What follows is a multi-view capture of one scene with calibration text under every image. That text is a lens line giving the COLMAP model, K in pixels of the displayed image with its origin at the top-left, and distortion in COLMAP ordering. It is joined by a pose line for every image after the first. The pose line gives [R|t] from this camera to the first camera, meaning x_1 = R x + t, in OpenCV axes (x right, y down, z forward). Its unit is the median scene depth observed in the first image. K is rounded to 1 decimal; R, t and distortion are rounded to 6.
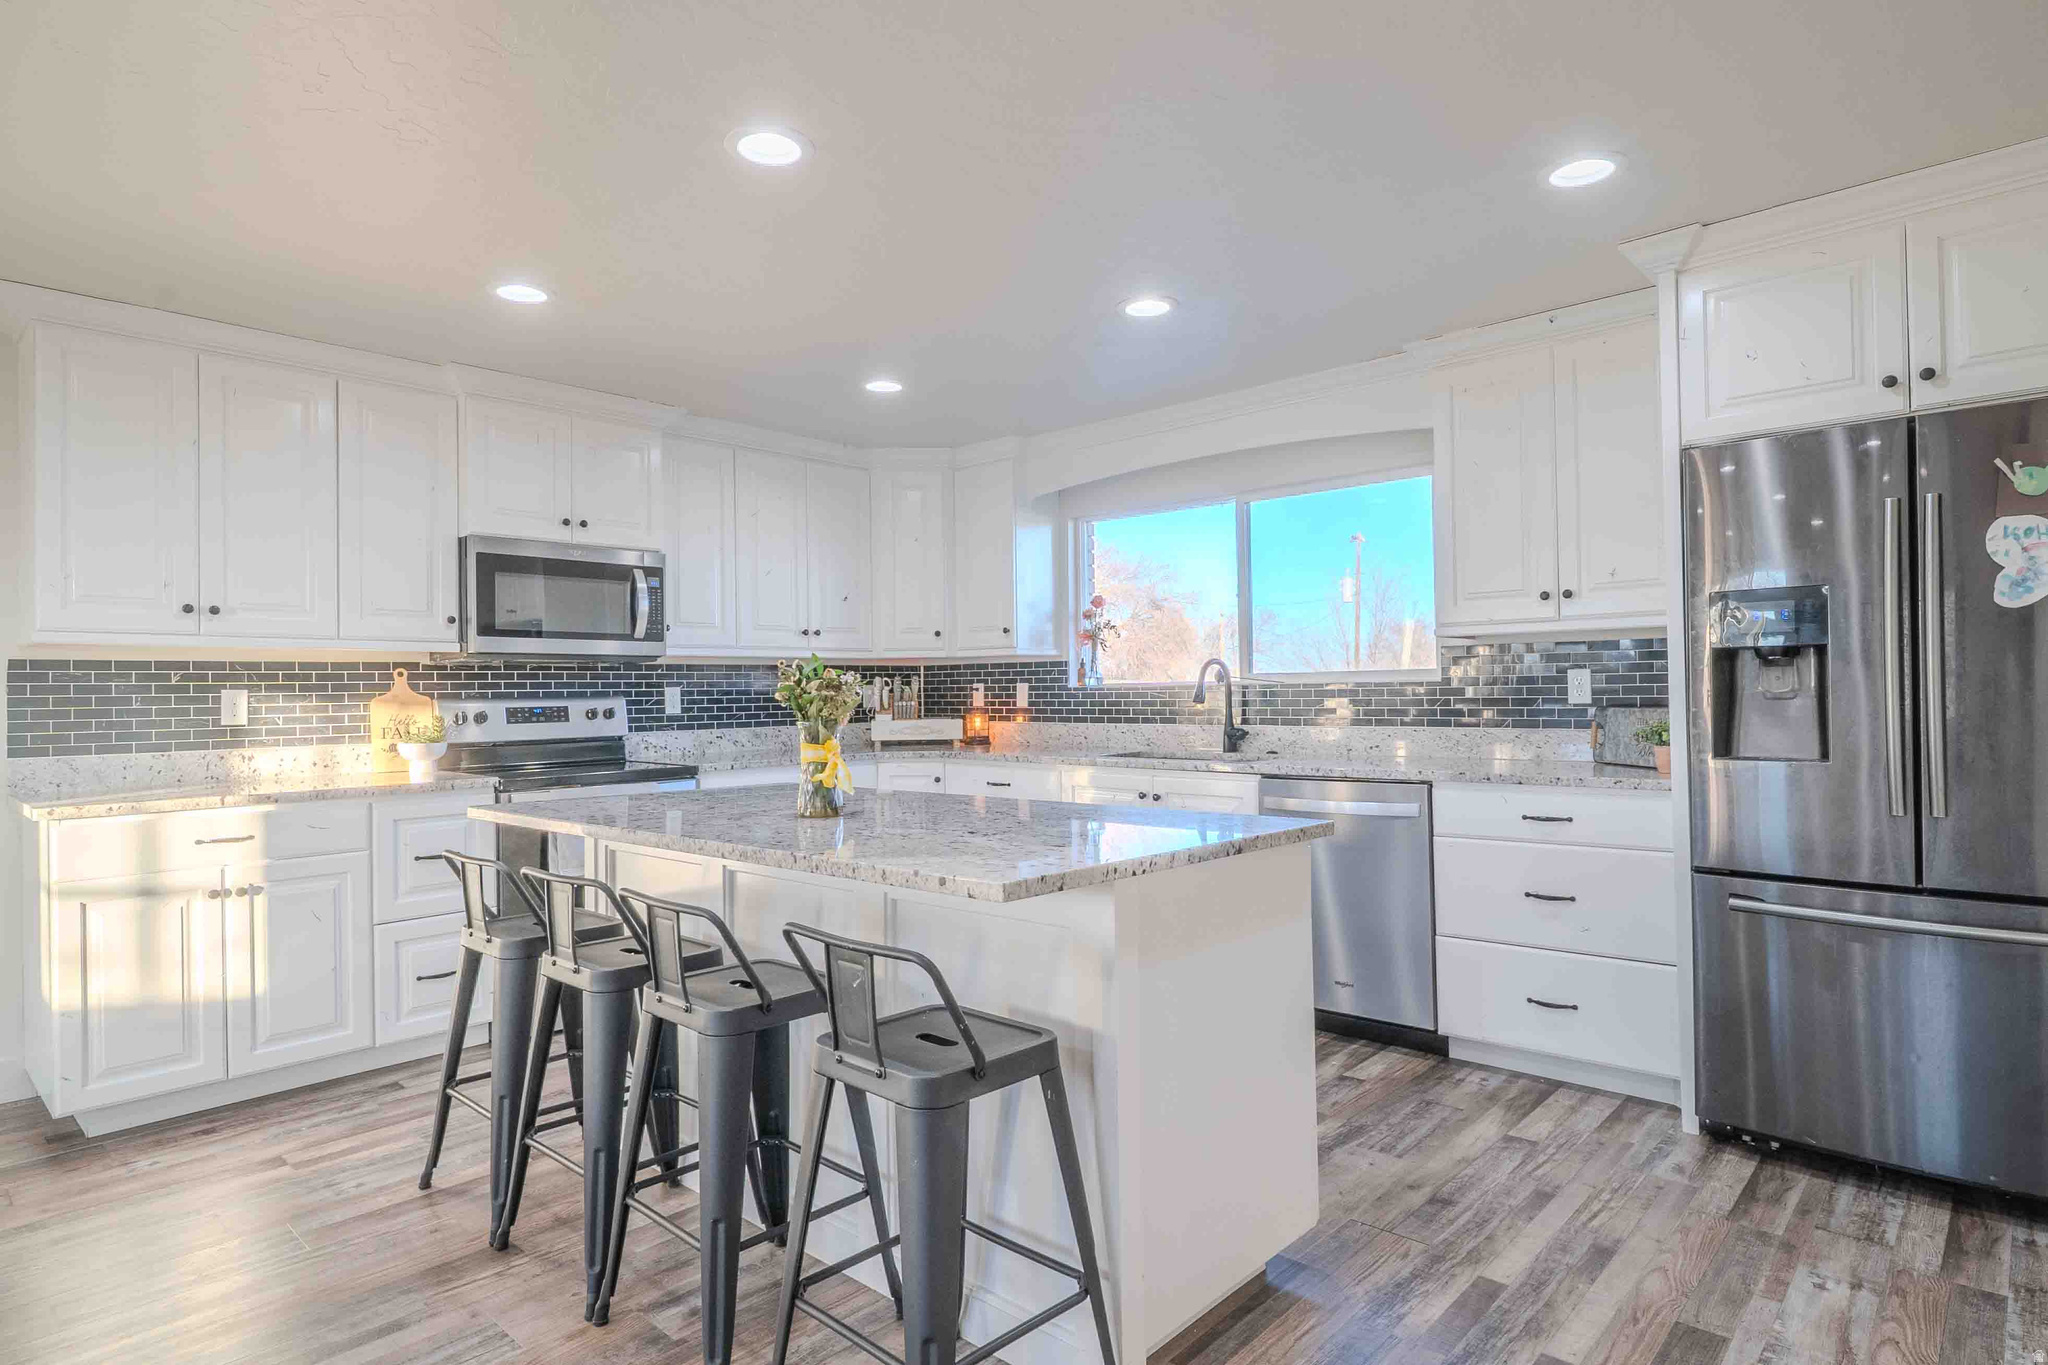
lens RADIAL K [[1103.4, 0, 1009.5], [0, 1103.4, 684.1], [0, 0, 1]] dist [0.001421, -0.000967]
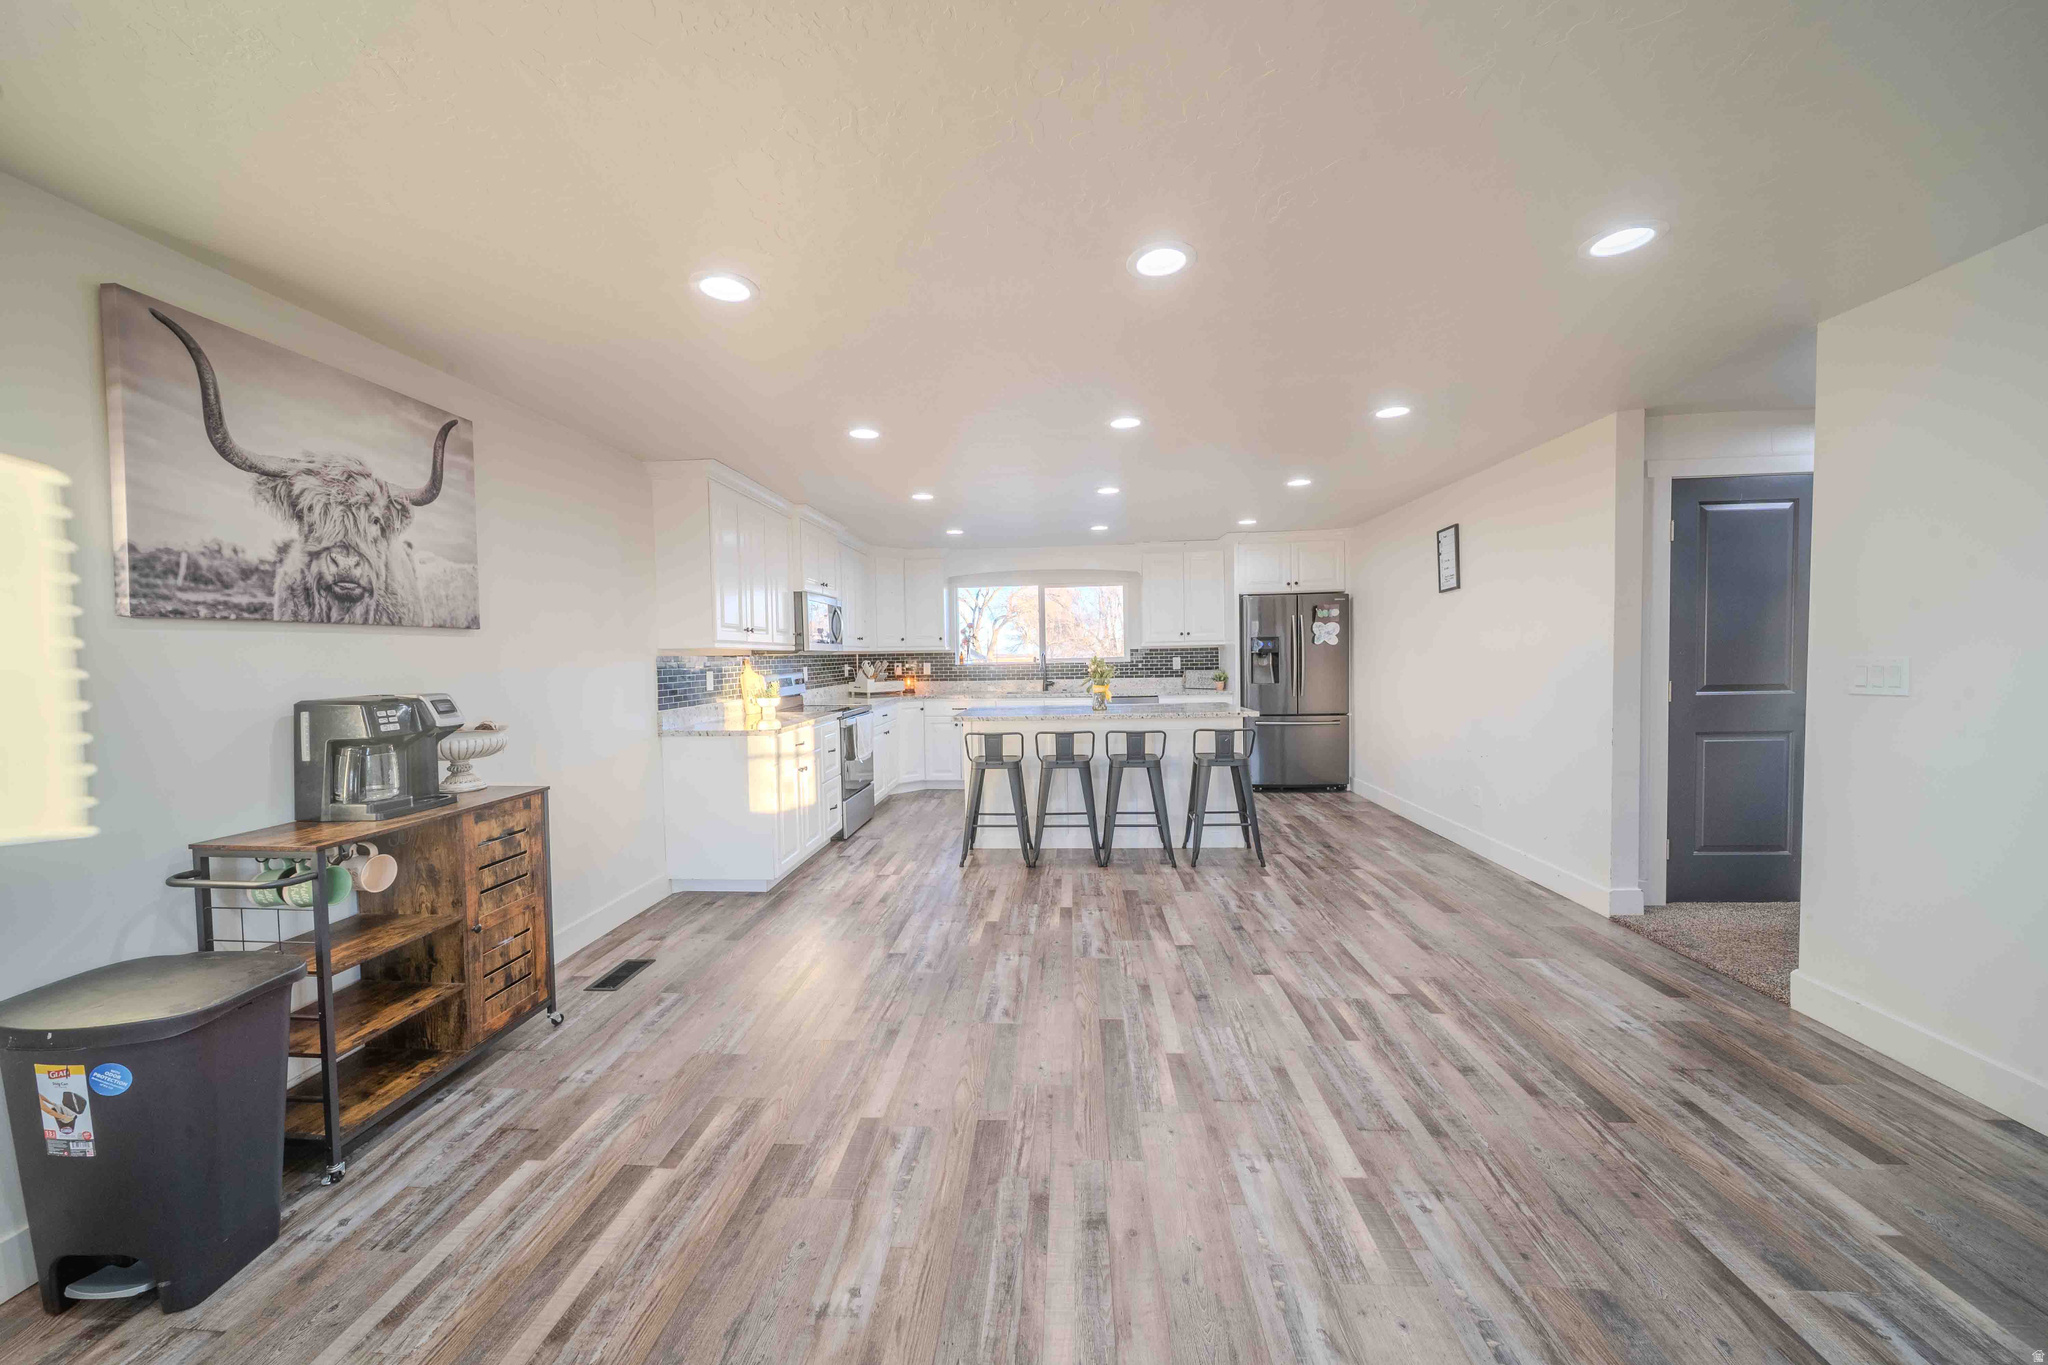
lens RADIAL K [[722.4, 0, 1016.0], [0, 722.4, 684.4], [0, 0, 1]] dist [0.000818, -0.001640]
pose [[0.777921, -0.027292, 0.627769, -0.807830], [0.005360, 0.999308, 0.036802, -0.011473], [-0.628339, -0.025264, 0.777529, -0.197156]]
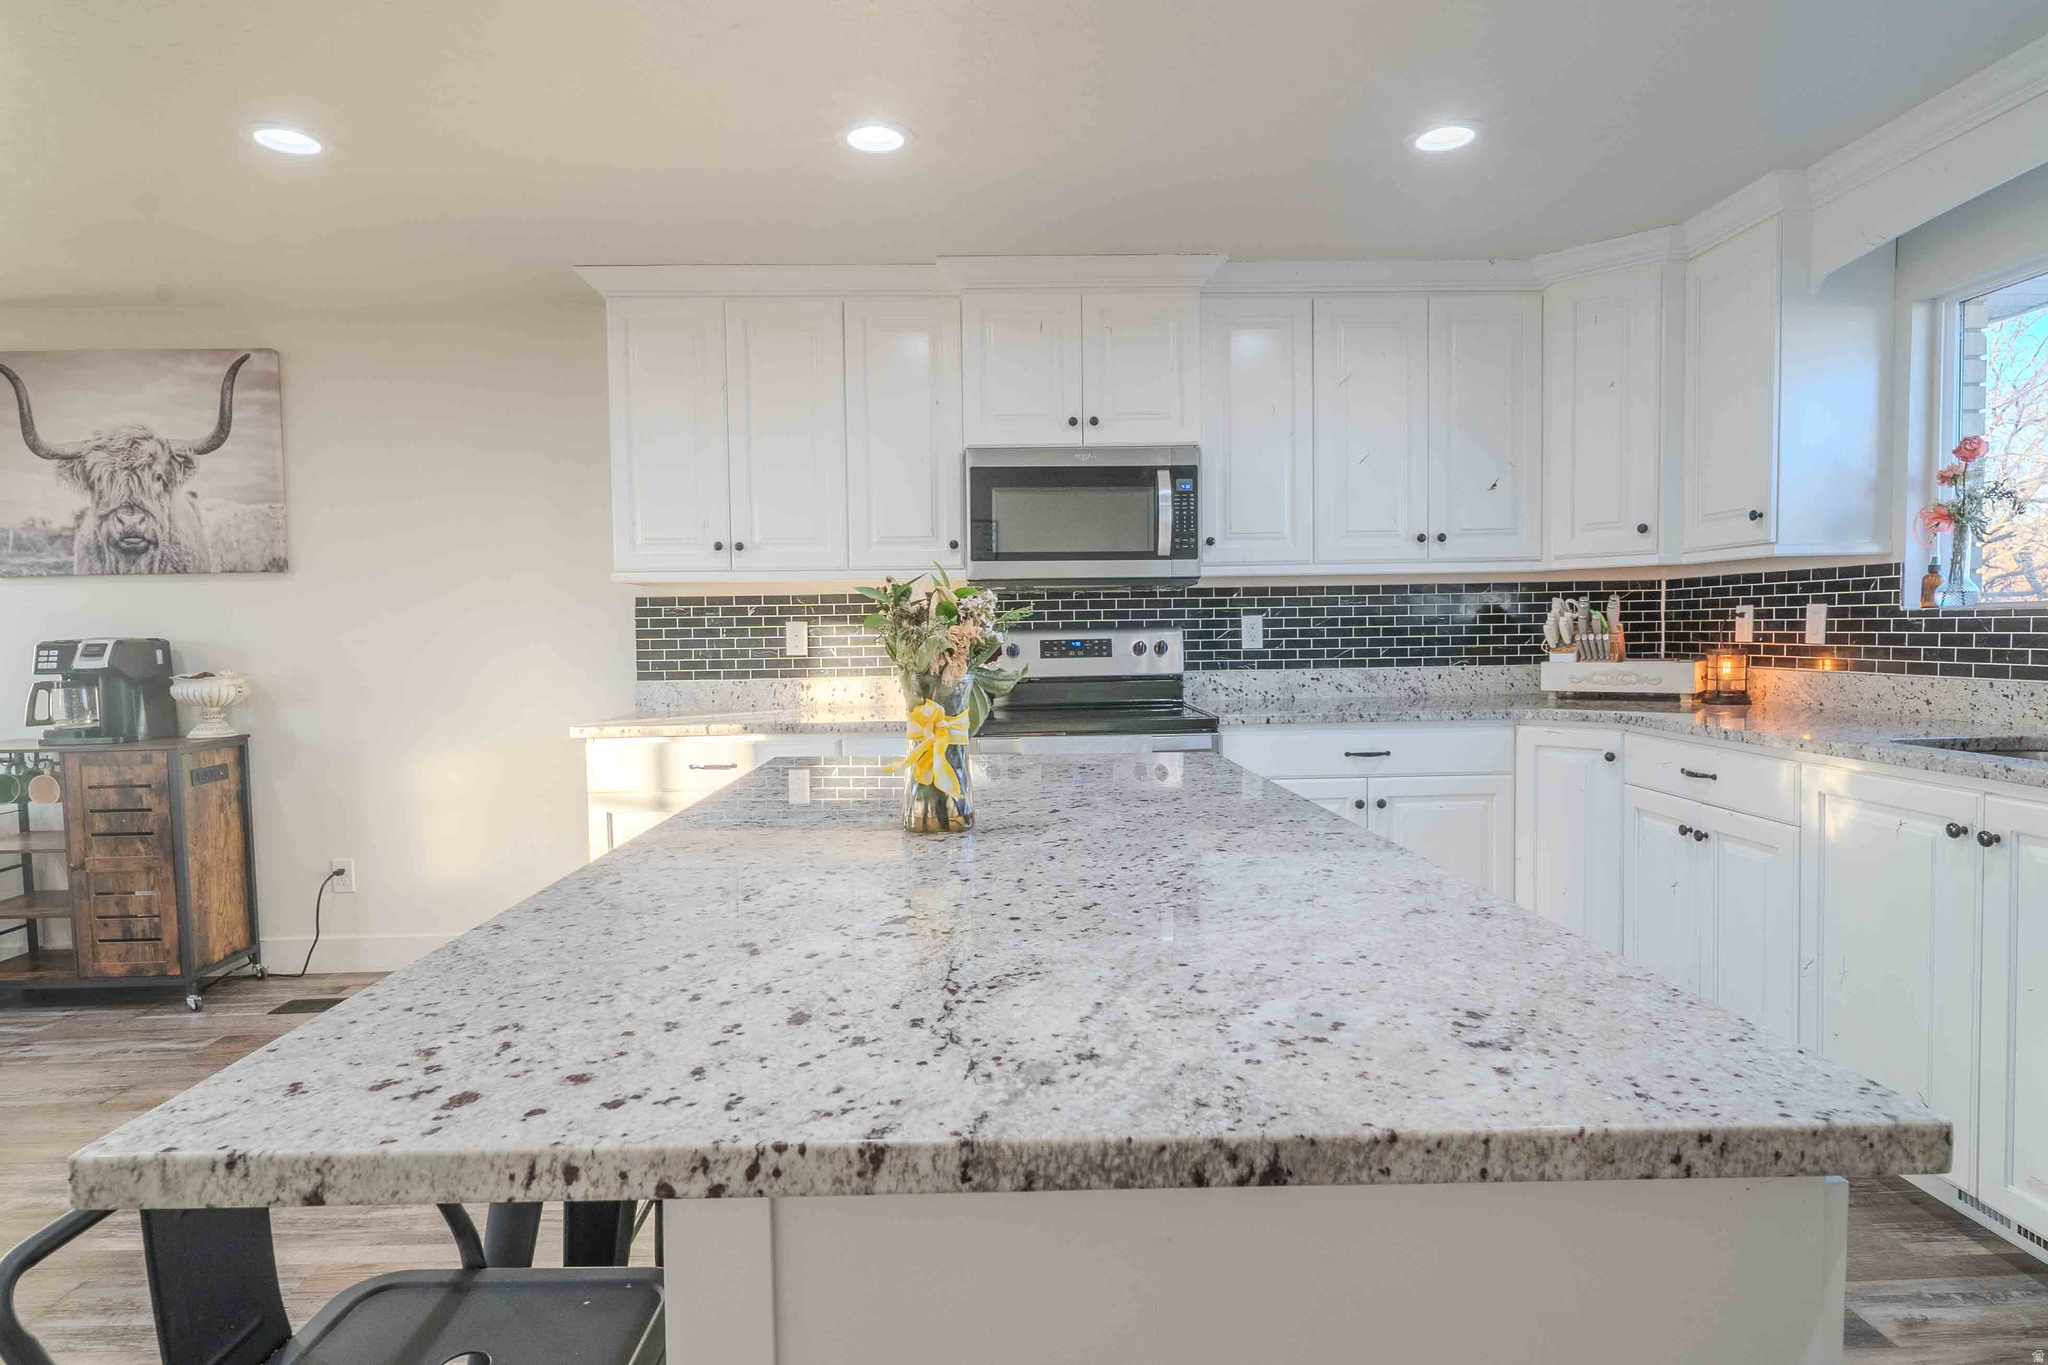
lens RADIAL K [[1103.4, 0, 1009.5], [0, 1103.4, 684.1], [0, 0, 1]] dist [0.001421, -0.000967]
pose [[0.700308, 0.036595, -0.712902, 0.148292], [0.010389, 0.998057, 0.061438, 0.001313], [0.713765, -0.050432, 0.698567, 0.308237]]
